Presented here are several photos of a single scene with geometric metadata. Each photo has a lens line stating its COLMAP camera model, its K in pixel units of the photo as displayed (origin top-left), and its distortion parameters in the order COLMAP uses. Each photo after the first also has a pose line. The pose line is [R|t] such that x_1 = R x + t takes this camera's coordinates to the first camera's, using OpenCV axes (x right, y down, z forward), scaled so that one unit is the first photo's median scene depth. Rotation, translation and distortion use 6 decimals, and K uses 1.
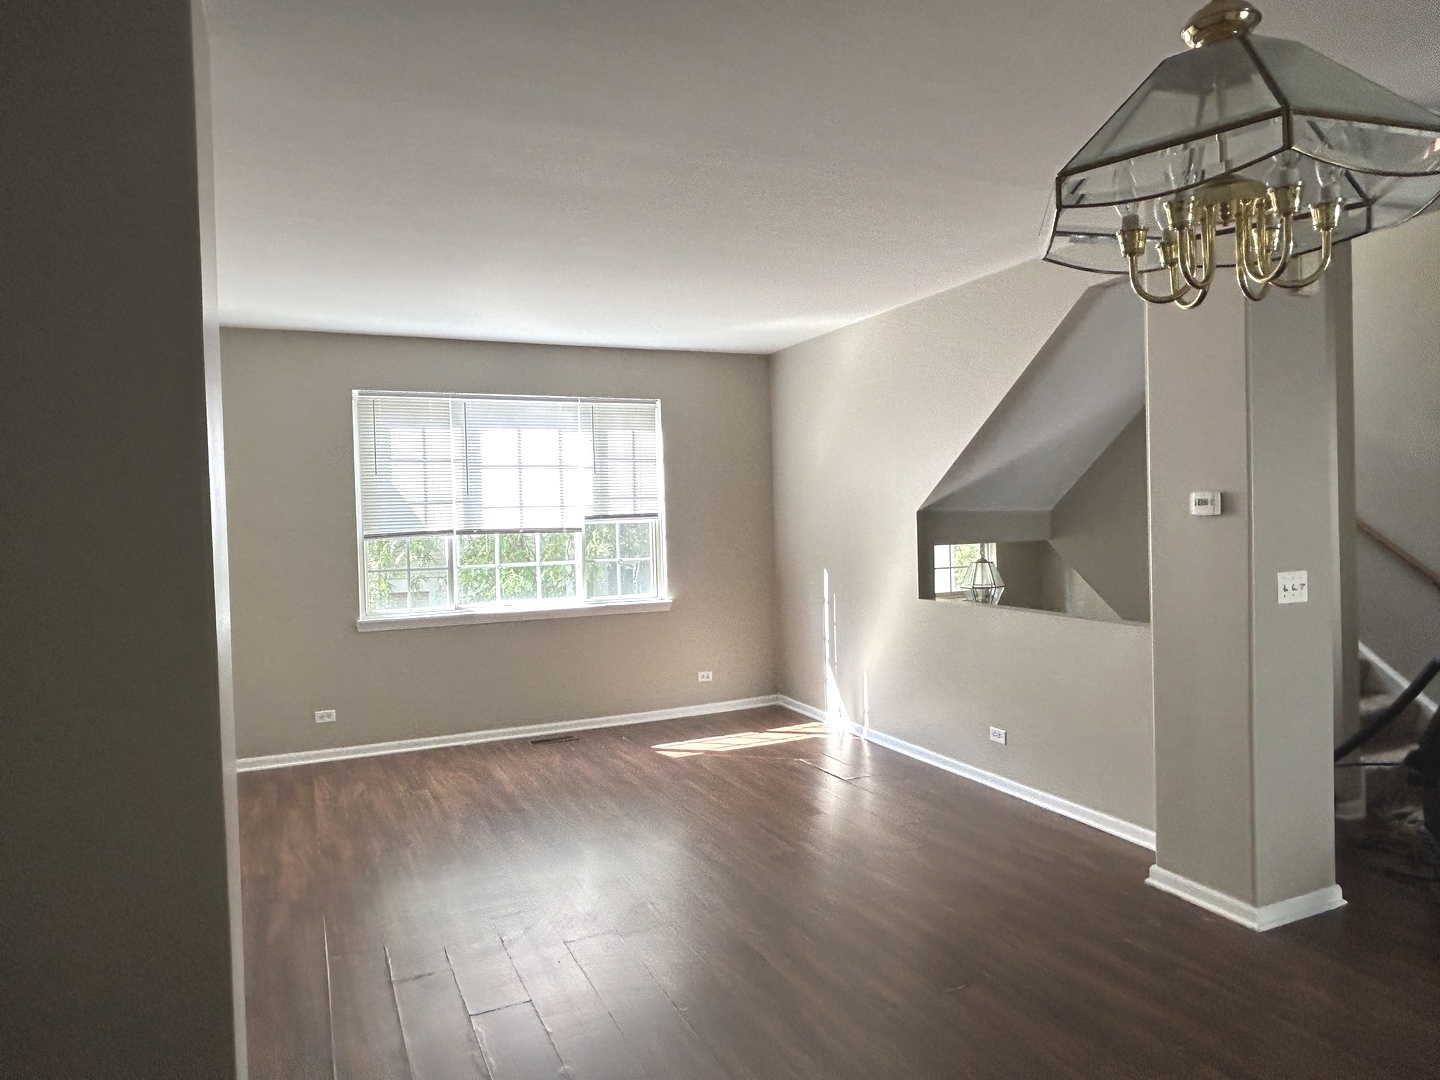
lens RADIAL K [[938.6, 0, 734.9], [0, 938.6, 529.6], [0, 0, 1]] dist [0.000314, 0.000439]
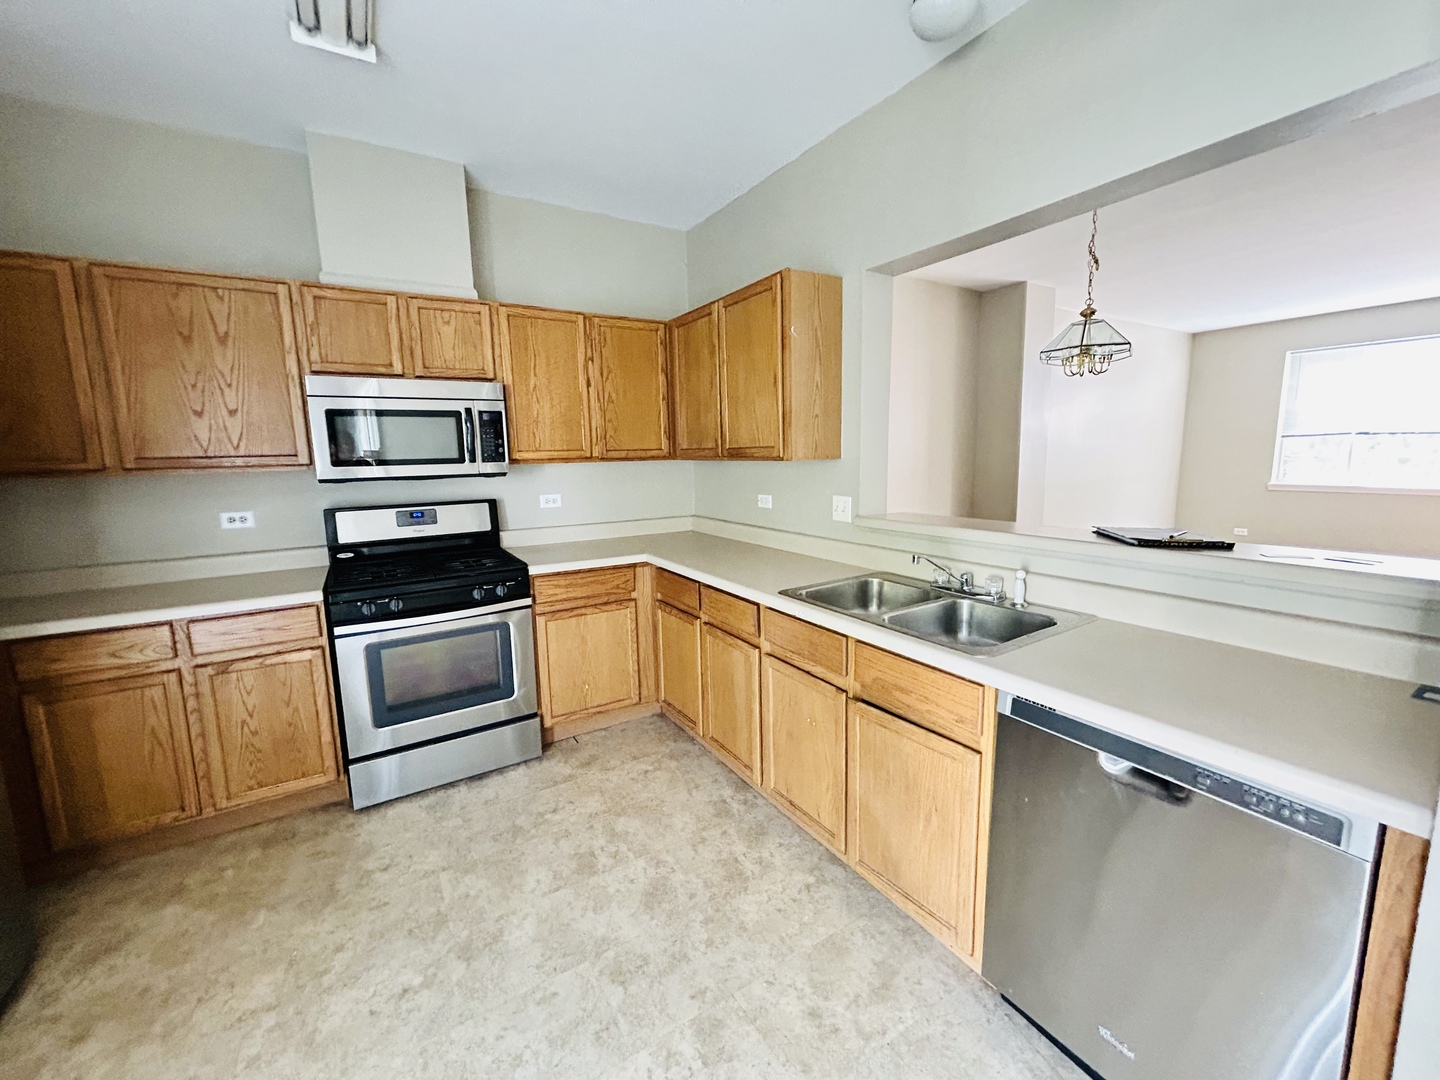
lens RADIAL K [[572.0, 0, 721.6], [0, 572.0, 535.9], [0, 0, 1]] dist [0.000875, 0.000135]
pose [[0.126302, 0.166568, -0.977907, 0.523433], [0.001290, 0.985773, 0.168074, 0.008814], [0.991991, -0.022490, 0.124290, -0.180259]]
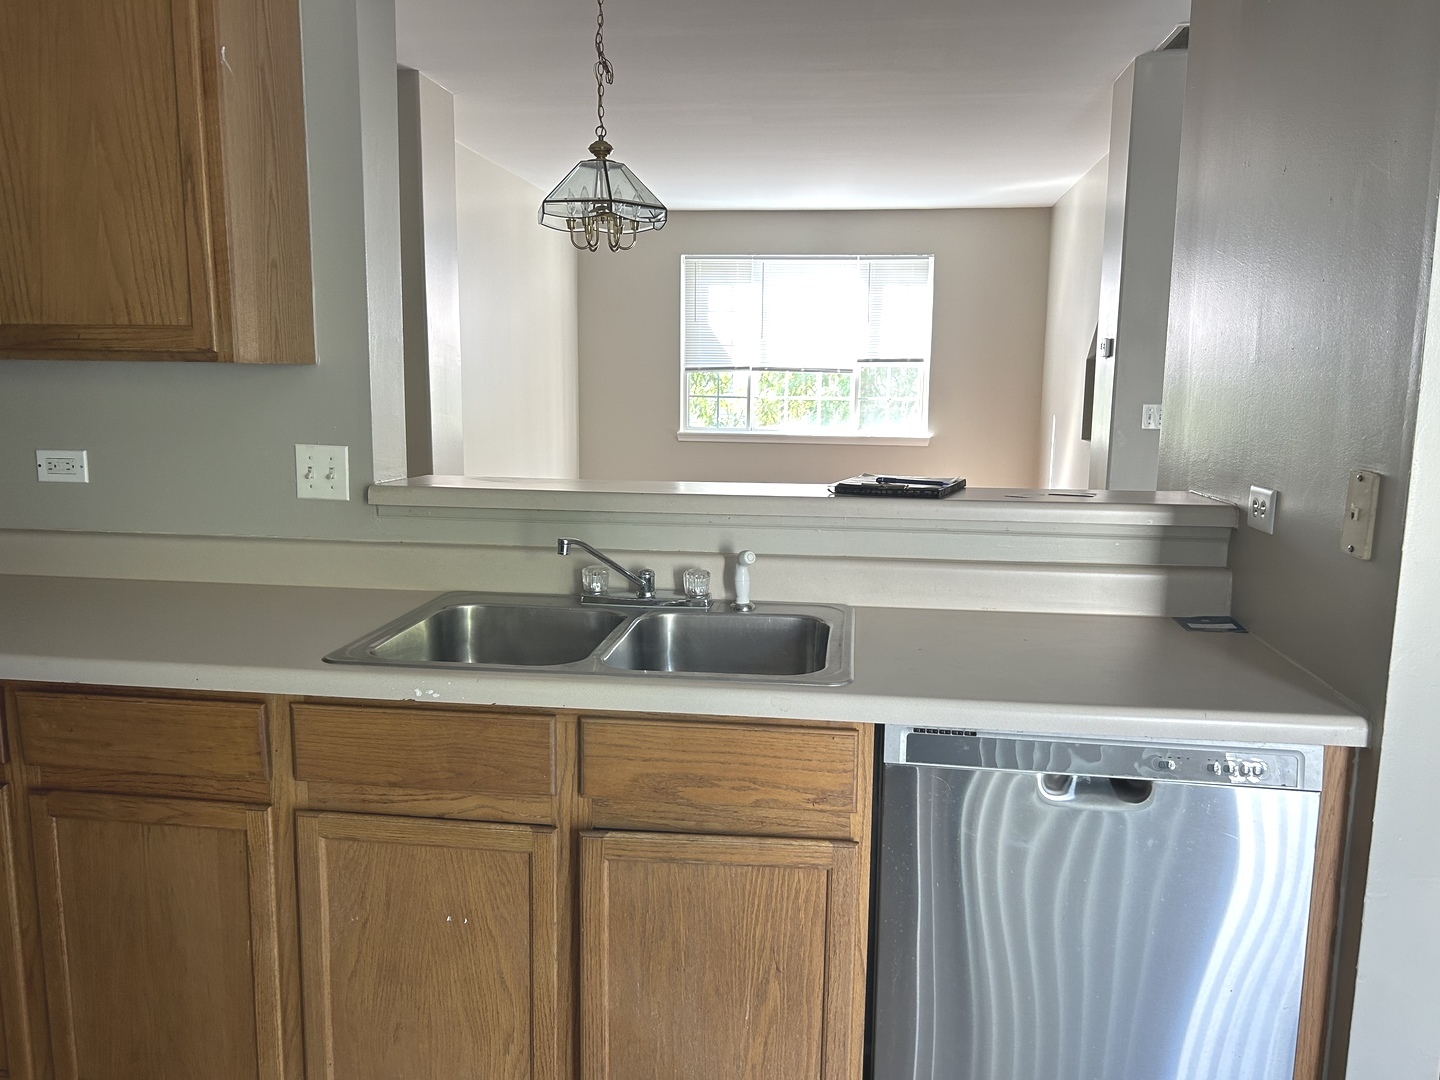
lens RADIAL K [[1078.1, 0, 712.5], [0, 1078.1, 549.3], [0, 0, 1]] dist [0.044541, -0.010099]
pose [[0.844030, 0.117135, -0.523348, 0.437027], [-0.042285, 0.987353, 0.152794, 0.022289], [0.534626, -0.106833, 0.838309, -0.274183]]
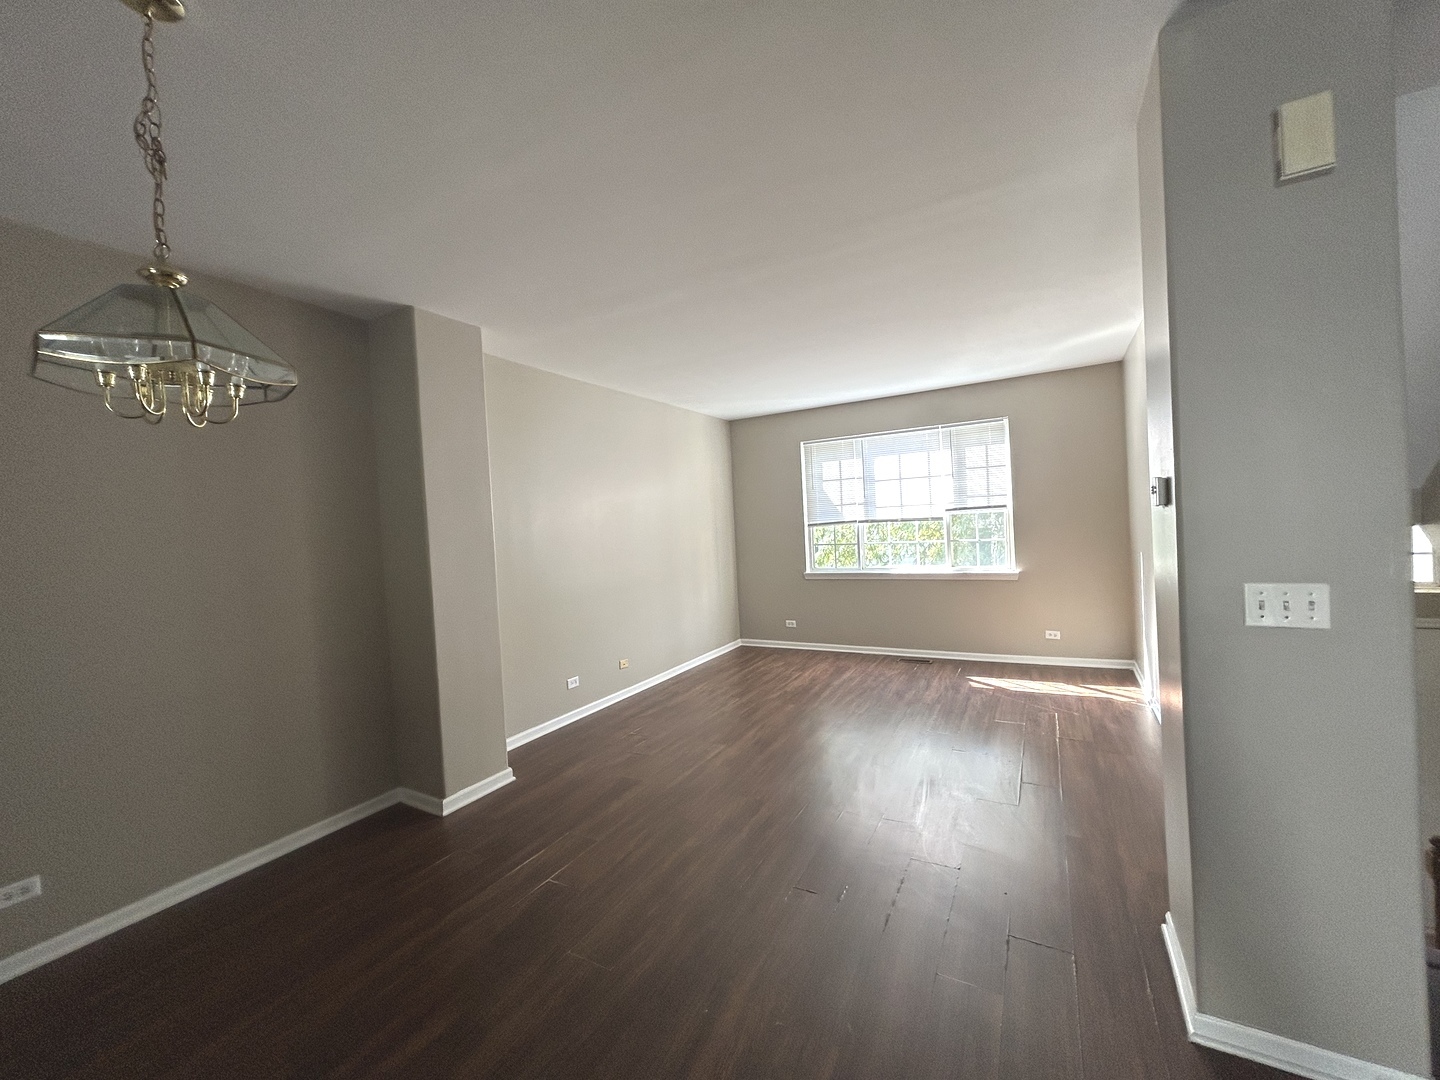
lens RADIAL K [[572.0, 0, 715.8], [0, 572.0, 537.3], [0, 0, 1]] dist [0.000875, 0.000135]
pose [[0.582935, 0.010140, -0.812455, 0.347141], [0.021791, 0.999367, 0.028108, -0.003661], [0.812226, -0.034089, 0.582345, 0.215960]]
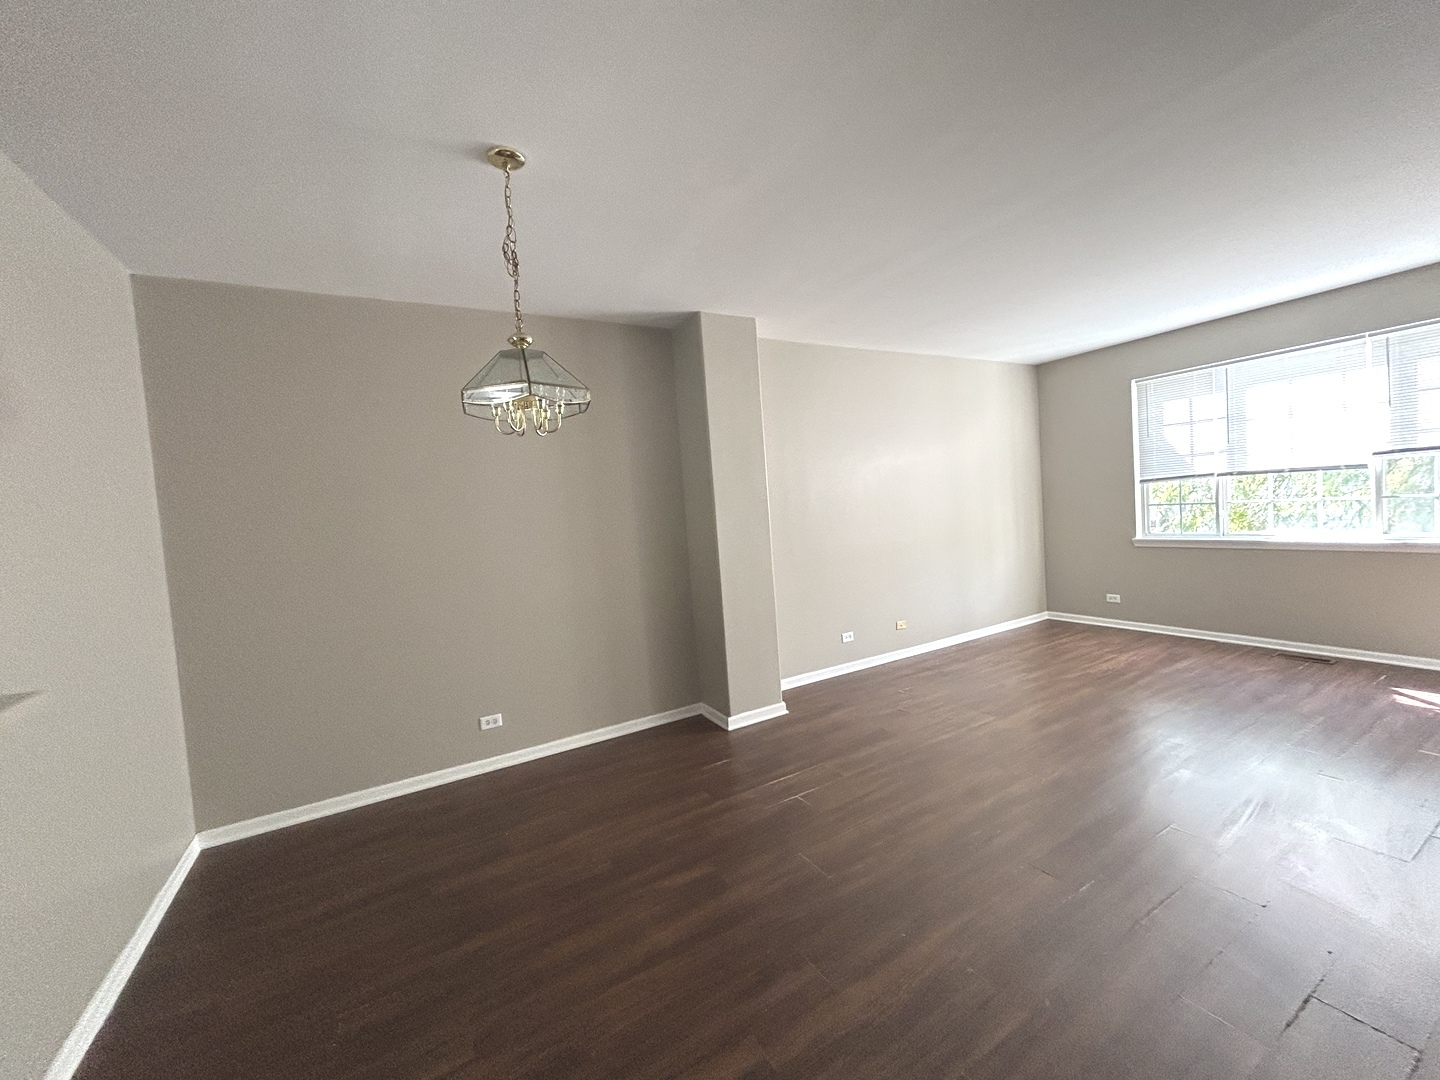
lens RADIAL K [[572.0, 0, 722.2], [0, 572.0, 536.6], [0, 0, 1]] dist [0.000875, 0.000135]
pose [[0.093548, 0.068279, -0.993271, 0.396454], [0.050016, 0.996064, 0.073182, -0.004057], [0.994358, -0.056525, 0.089765, 0.252413]]
